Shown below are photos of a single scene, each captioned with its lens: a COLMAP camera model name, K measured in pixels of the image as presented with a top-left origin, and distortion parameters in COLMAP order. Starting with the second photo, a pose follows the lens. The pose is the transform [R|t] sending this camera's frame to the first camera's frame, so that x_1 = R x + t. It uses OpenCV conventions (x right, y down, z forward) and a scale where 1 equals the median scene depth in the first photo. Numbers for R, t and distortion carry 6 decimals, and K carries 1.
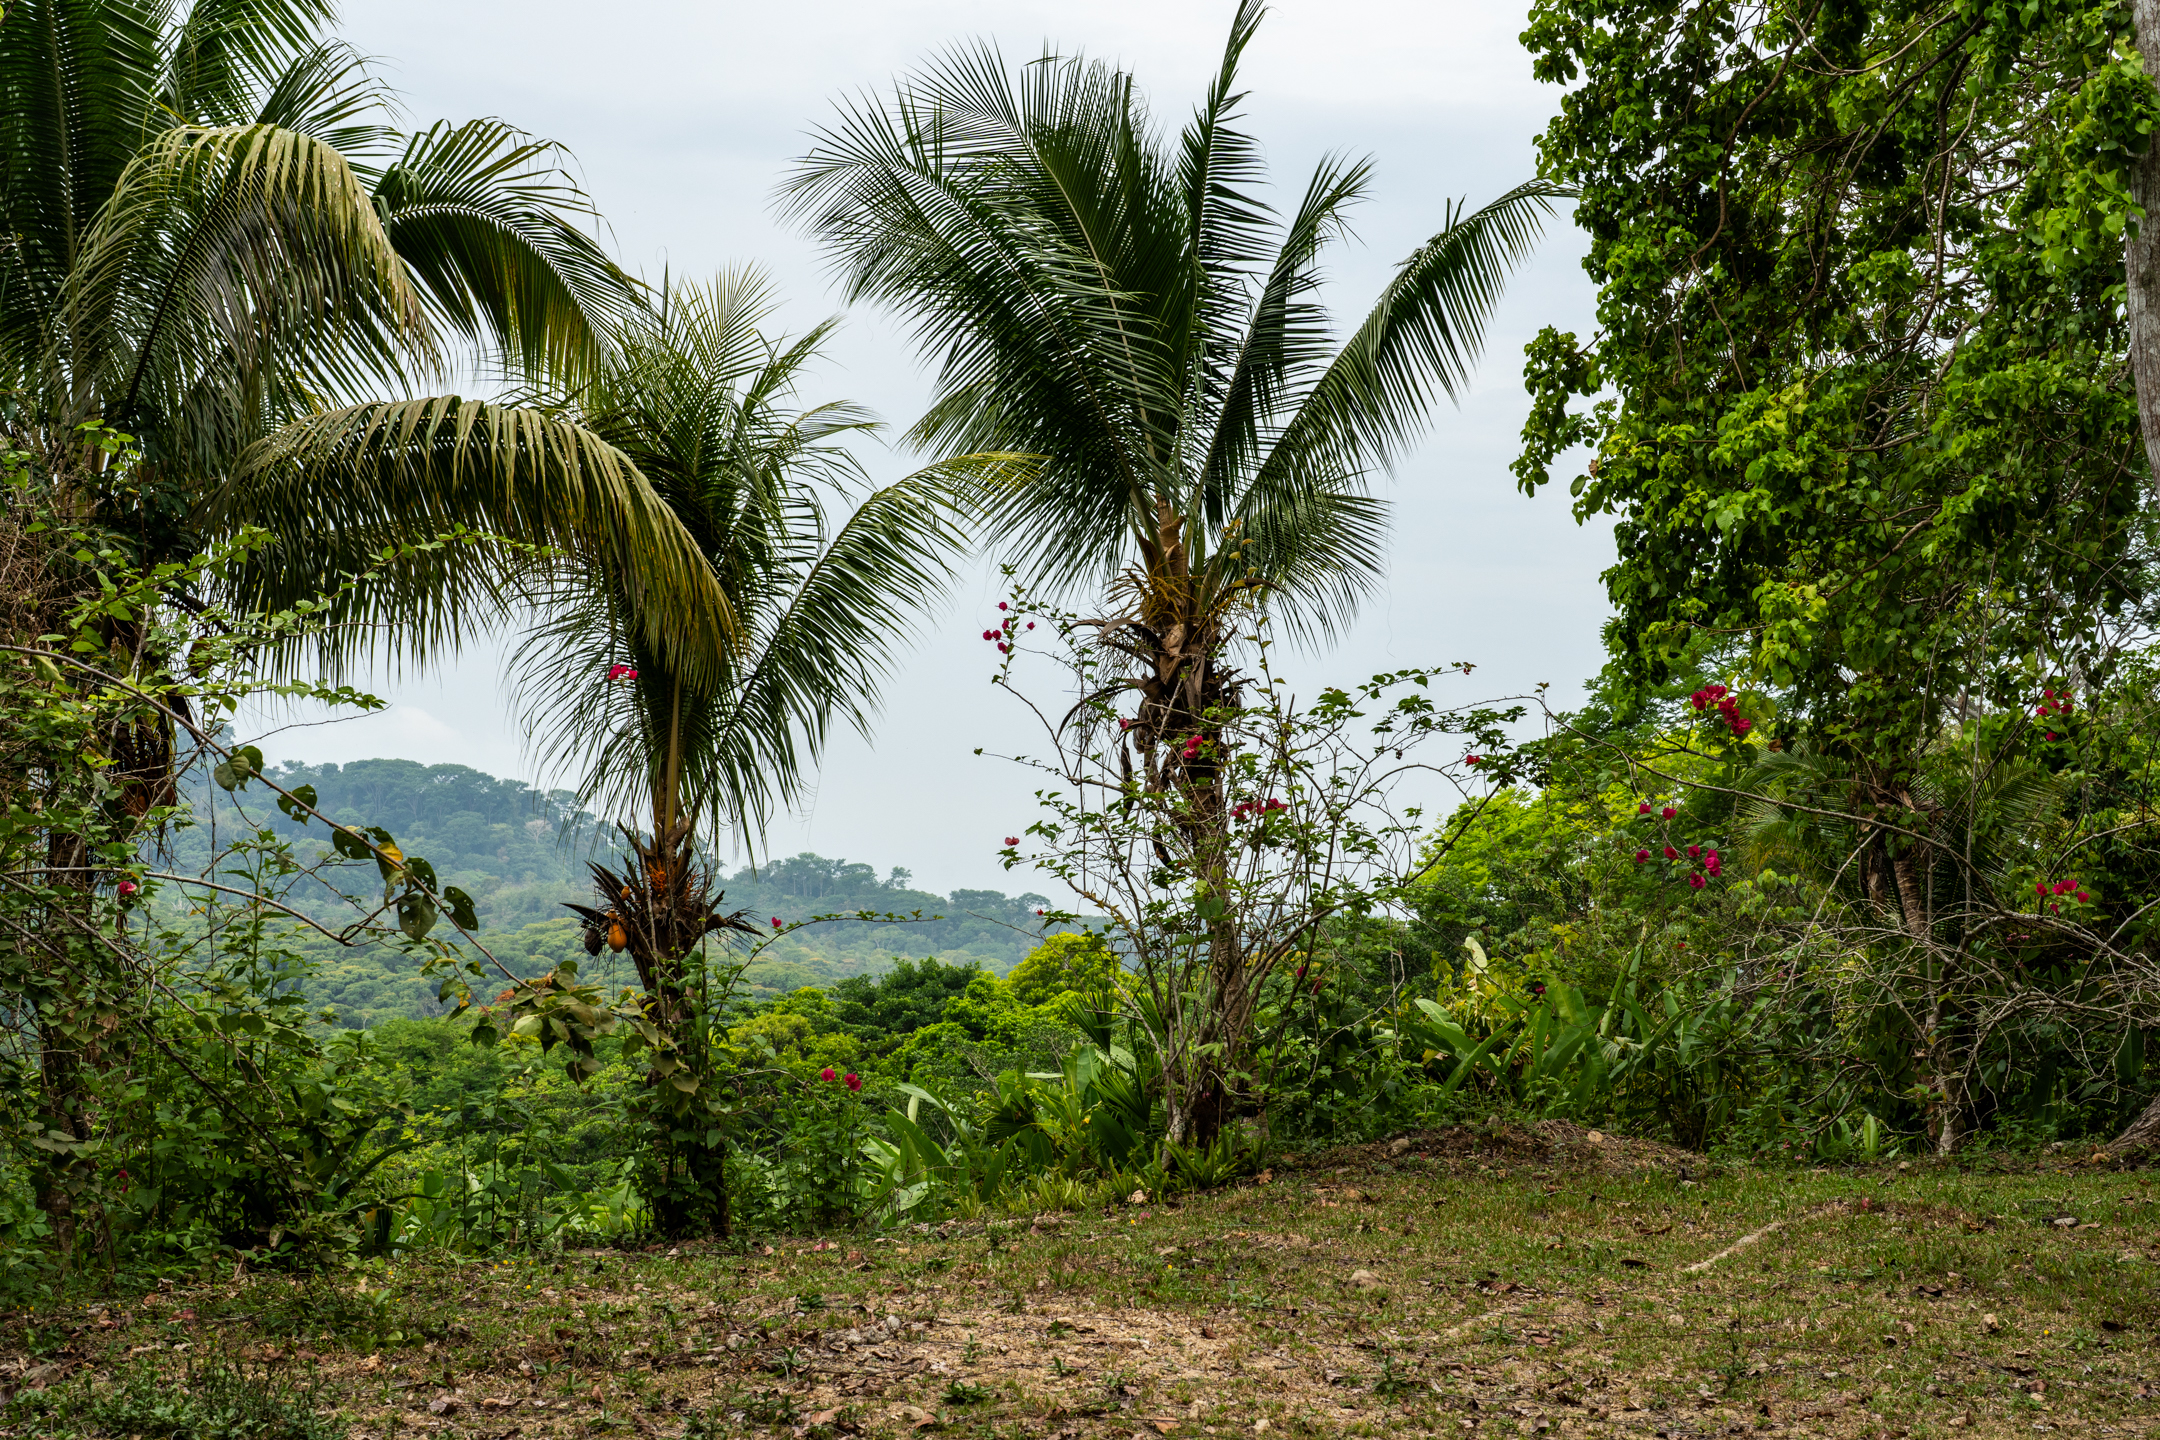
lens RADIAL K [[2984.5, 0, 1082.2], [0, 2984.5, 721.3], [0, 0, 1]] dist [0.027022, 0.000000]
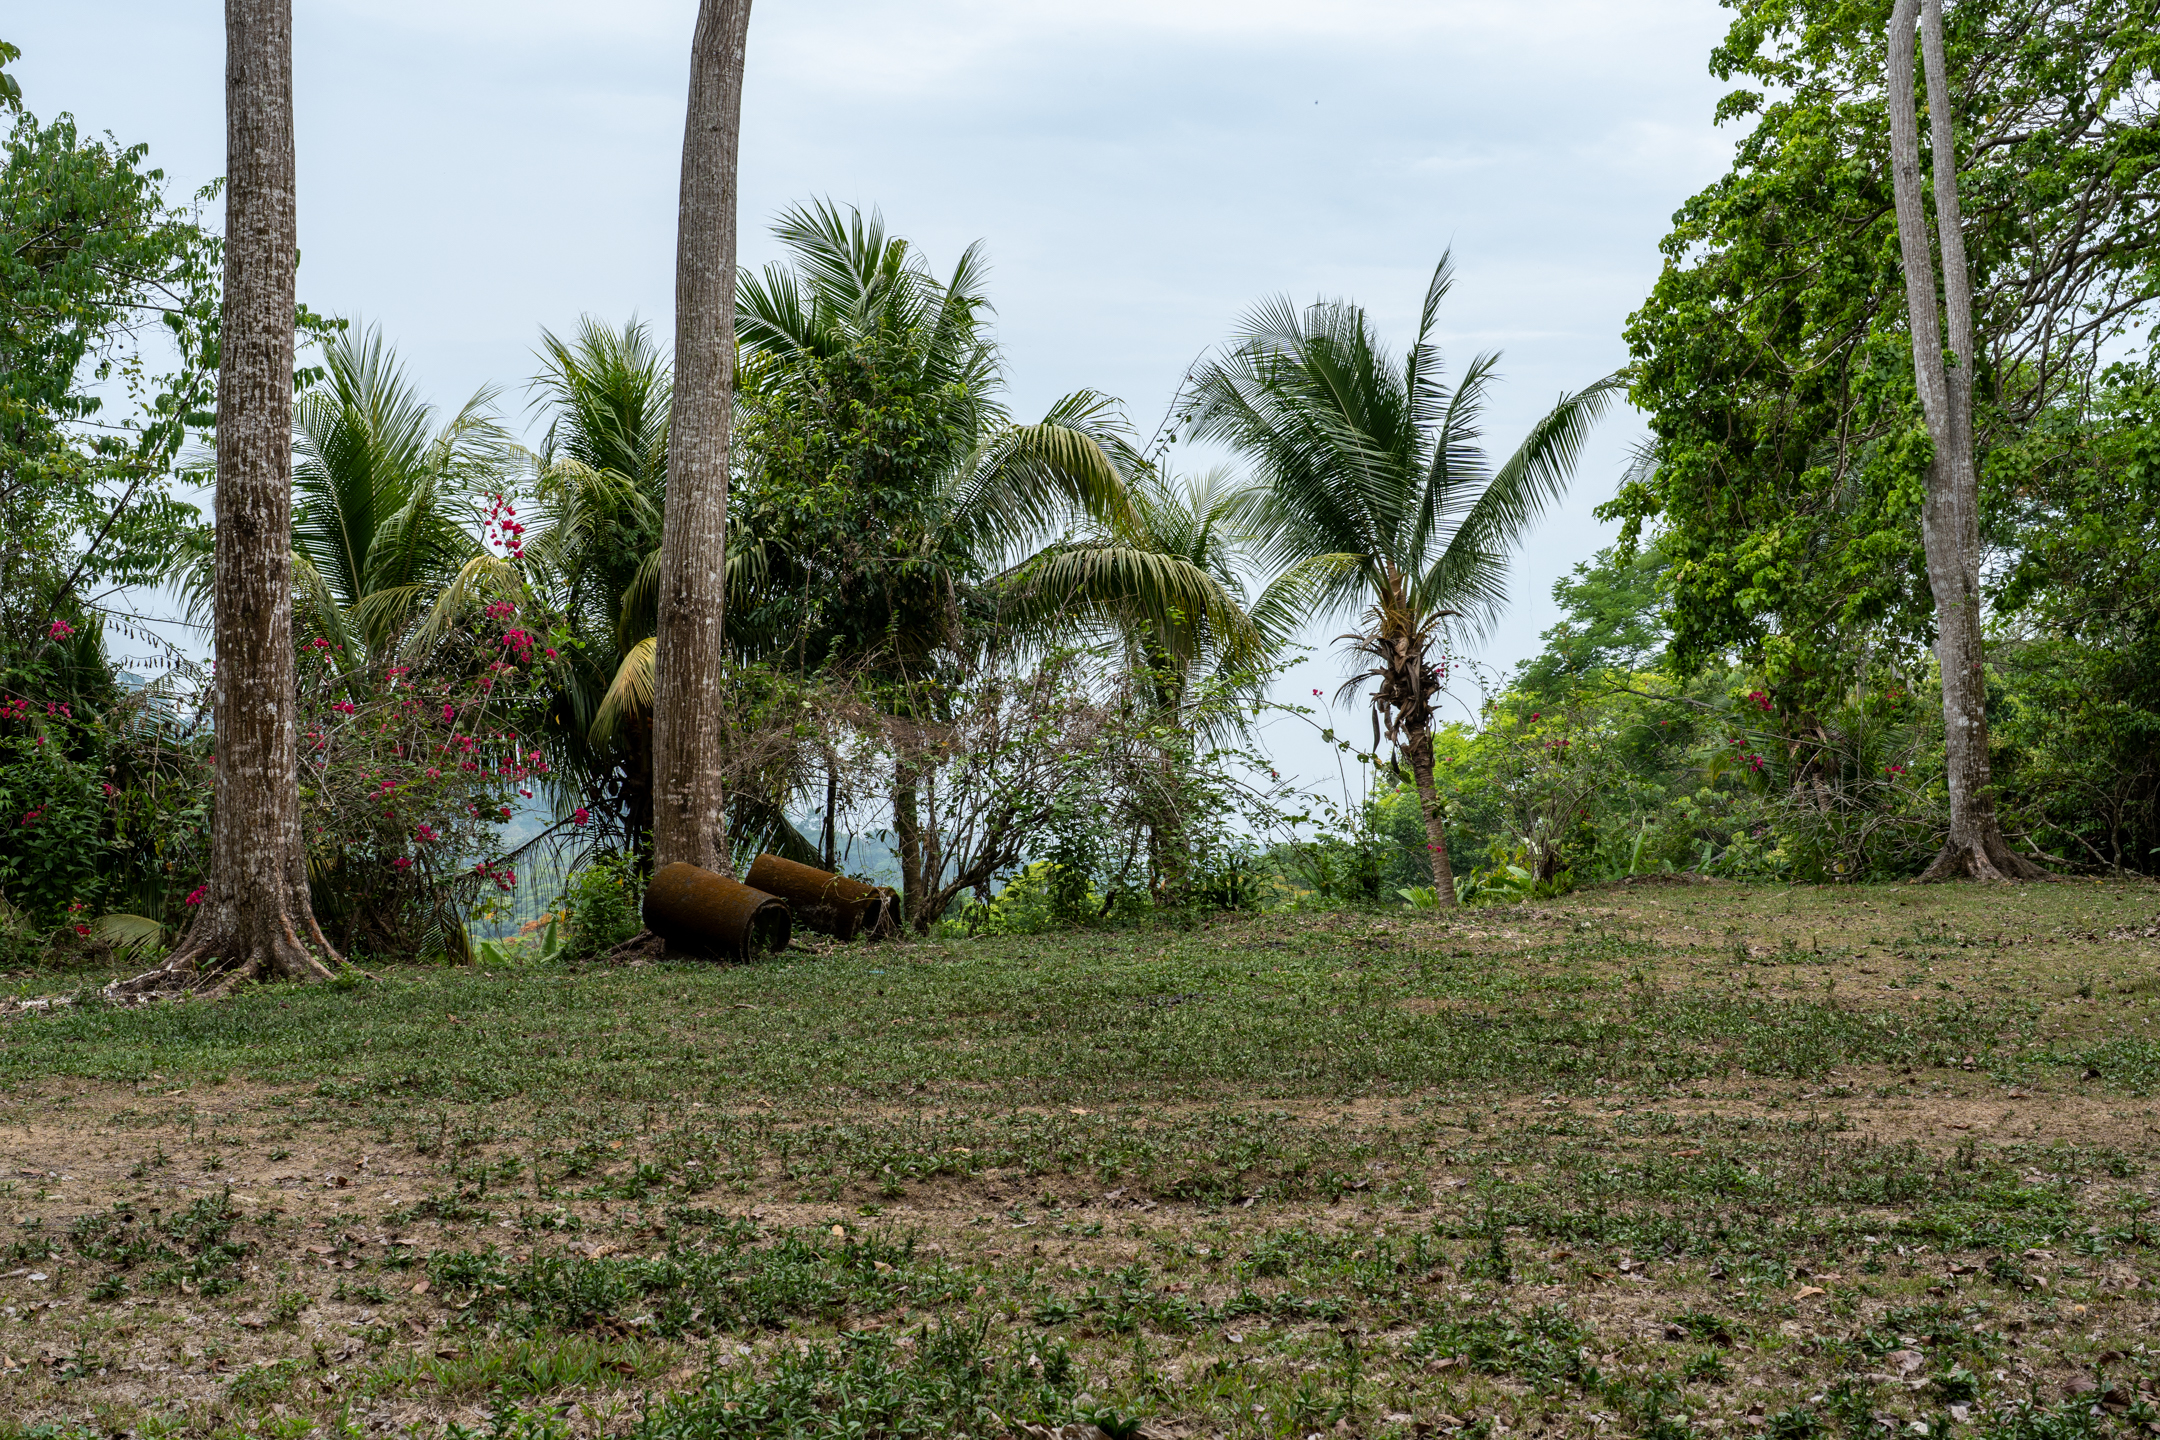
lens RADIAL K [[2984.5, 0, 1077.7], [0, 2984.5, 719.1], [0, 0, 1]] dist [0.027022, 0.000000]
pose [[0.999436, -0.014739, 0.030157, -0.208012], [0.014143, 0.999702, 0.019892, -0.022498], [-0.030441, -0.019454, 0.999347, -0.711592]]
